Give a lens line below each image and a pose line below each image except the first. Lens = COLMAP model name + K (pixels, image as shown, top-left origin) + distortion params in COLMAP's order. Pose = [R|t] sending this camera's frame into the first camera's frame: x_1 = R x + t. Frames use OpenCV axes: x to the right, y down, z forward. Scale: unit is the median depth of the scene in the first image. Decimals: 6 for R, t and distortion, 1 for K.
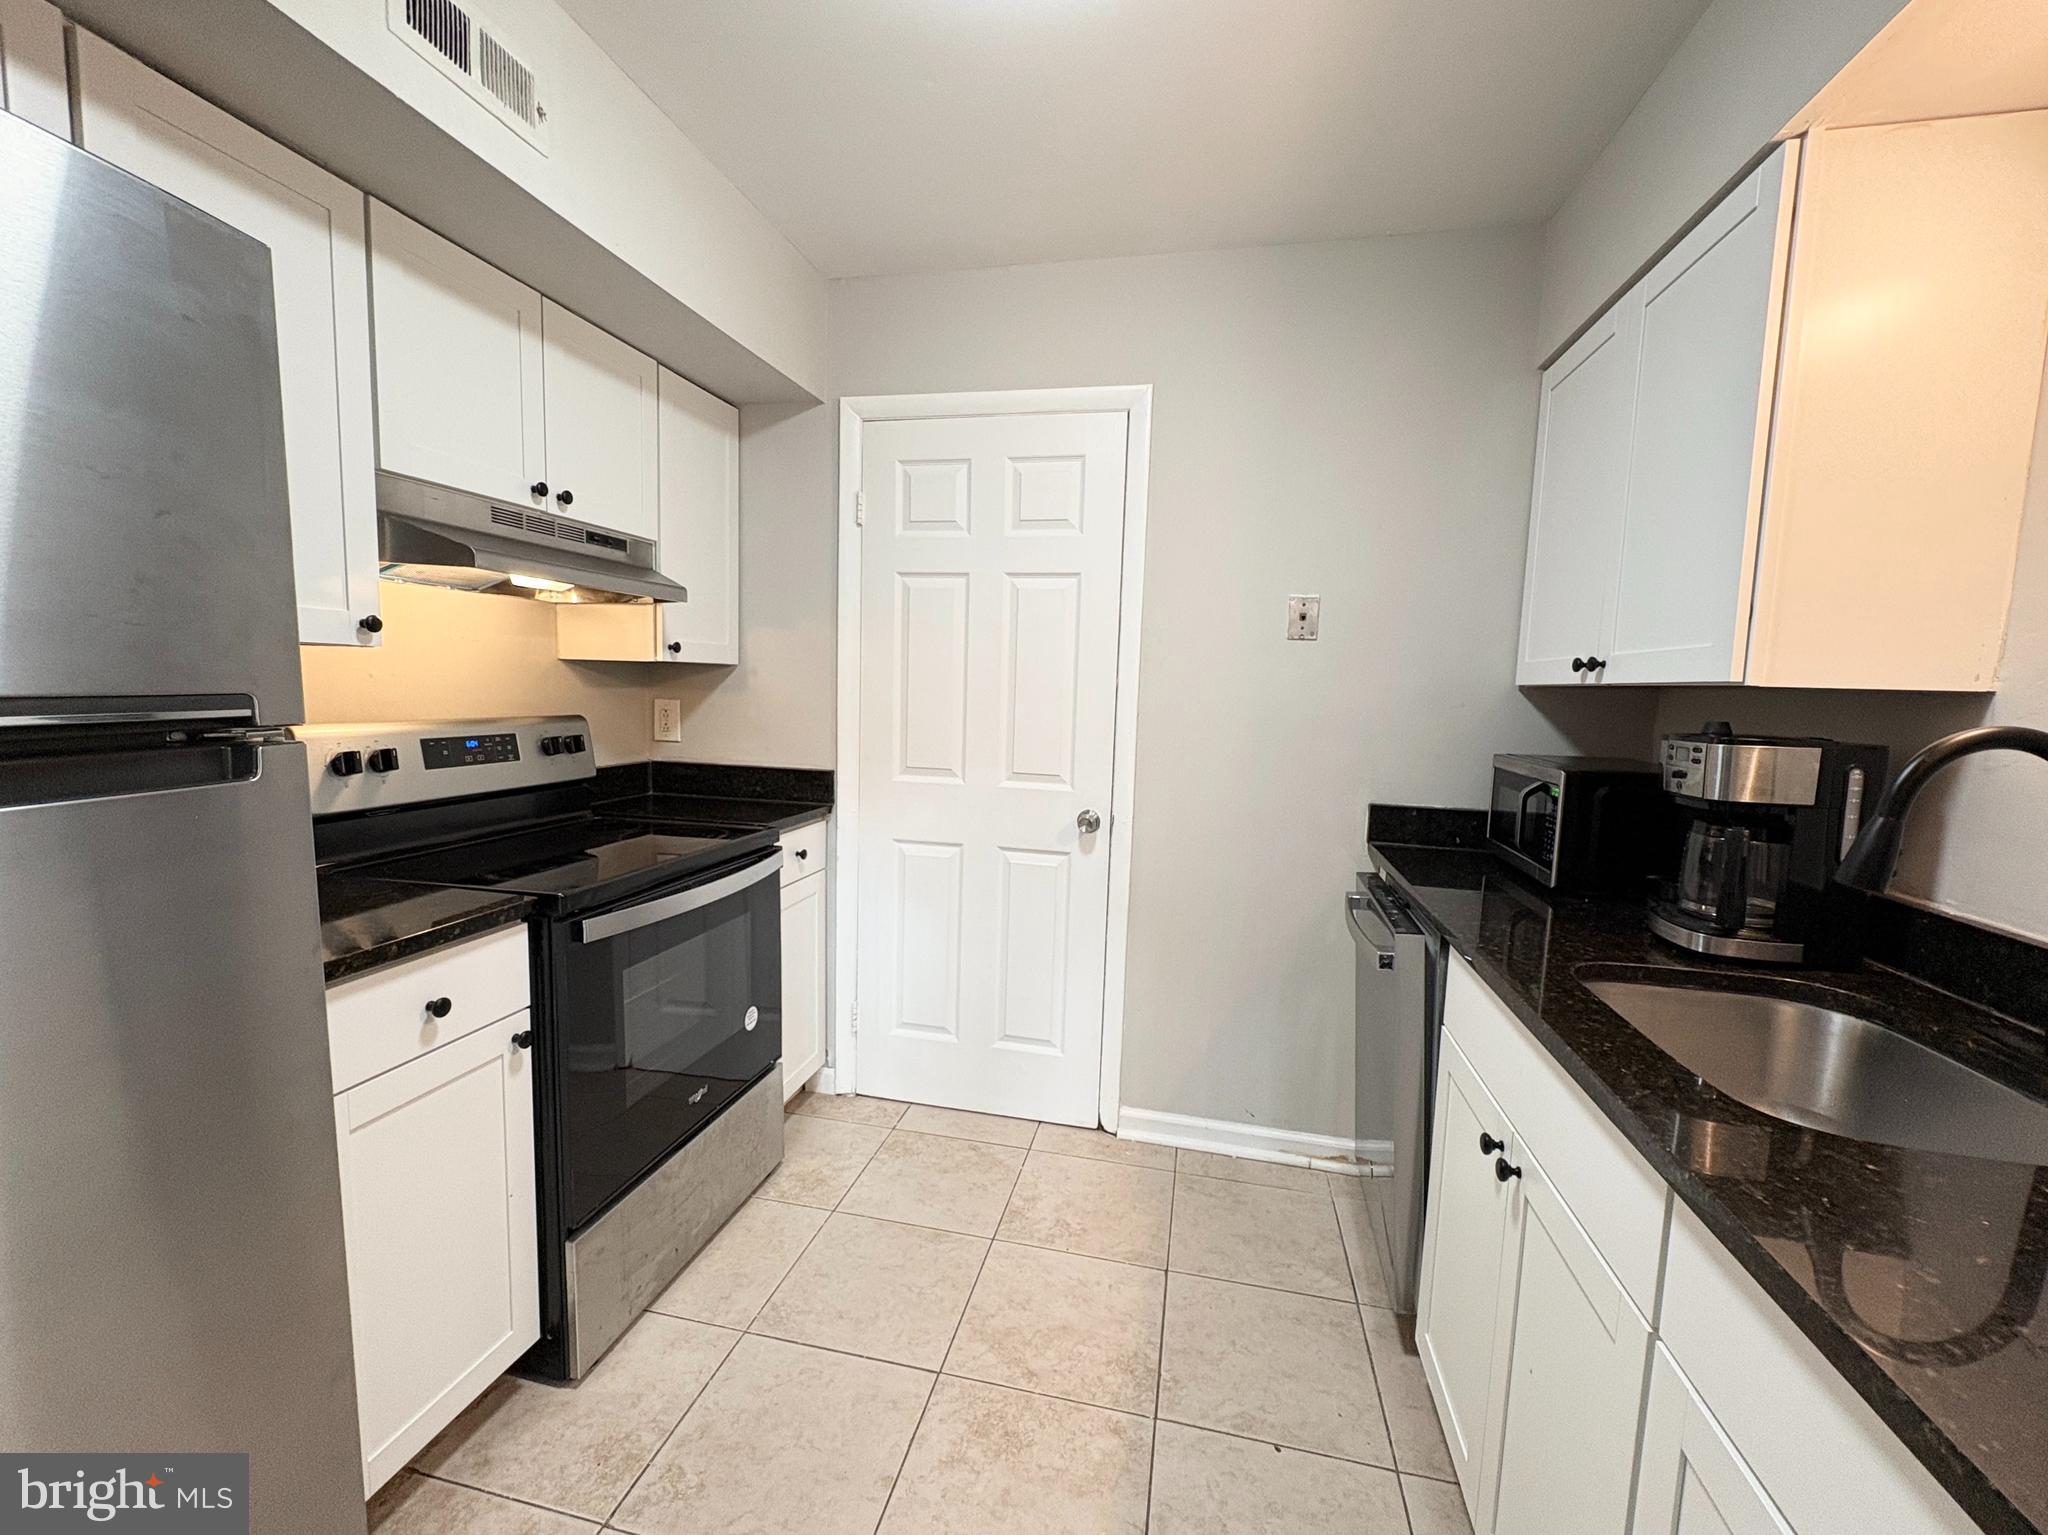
lens RADIAL K [[817.2, 0, 1022.2], [0, 817.2, 758.7], [0, 0, 1]] dist [0.001484, 0.000386]
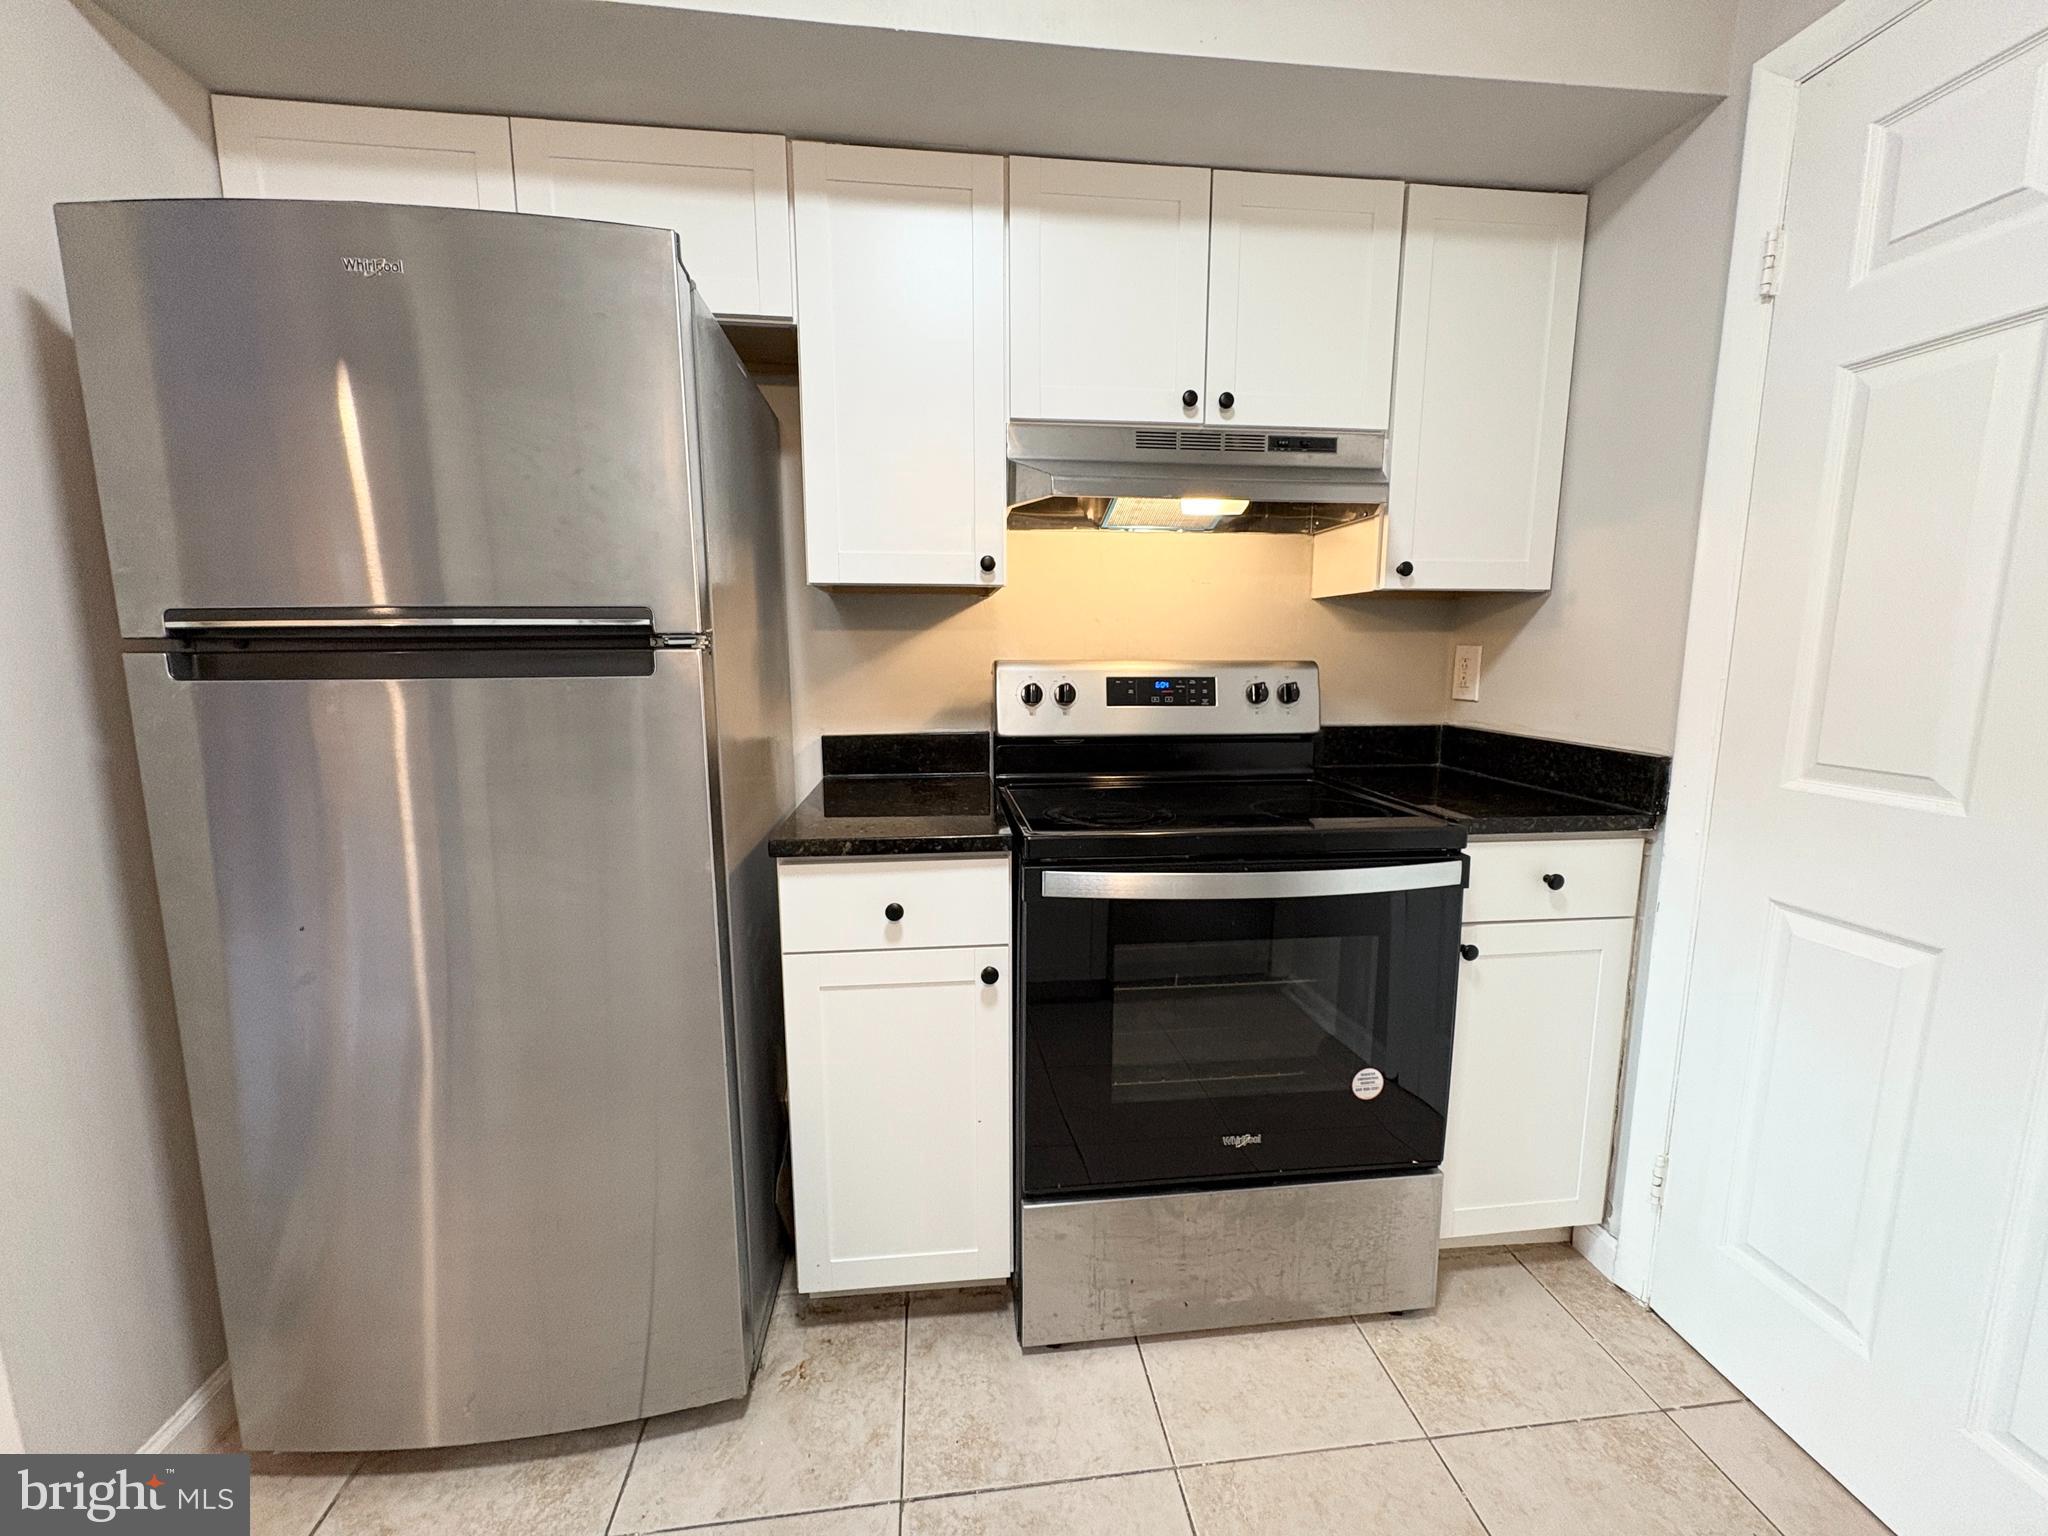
lens RADIAL K [[817.2, 0, 1026.4], [0, 817.2, 761.6], [0, 0, 1]] dist [0.001484, 0.000386]
pose [[0.347566, 0.103766, -0.931896, 0.182513], [-0.074461, 0.993773, 0.082884, 0.003658], [0.934694, 0.040583, 0.353129, 0.432350]]
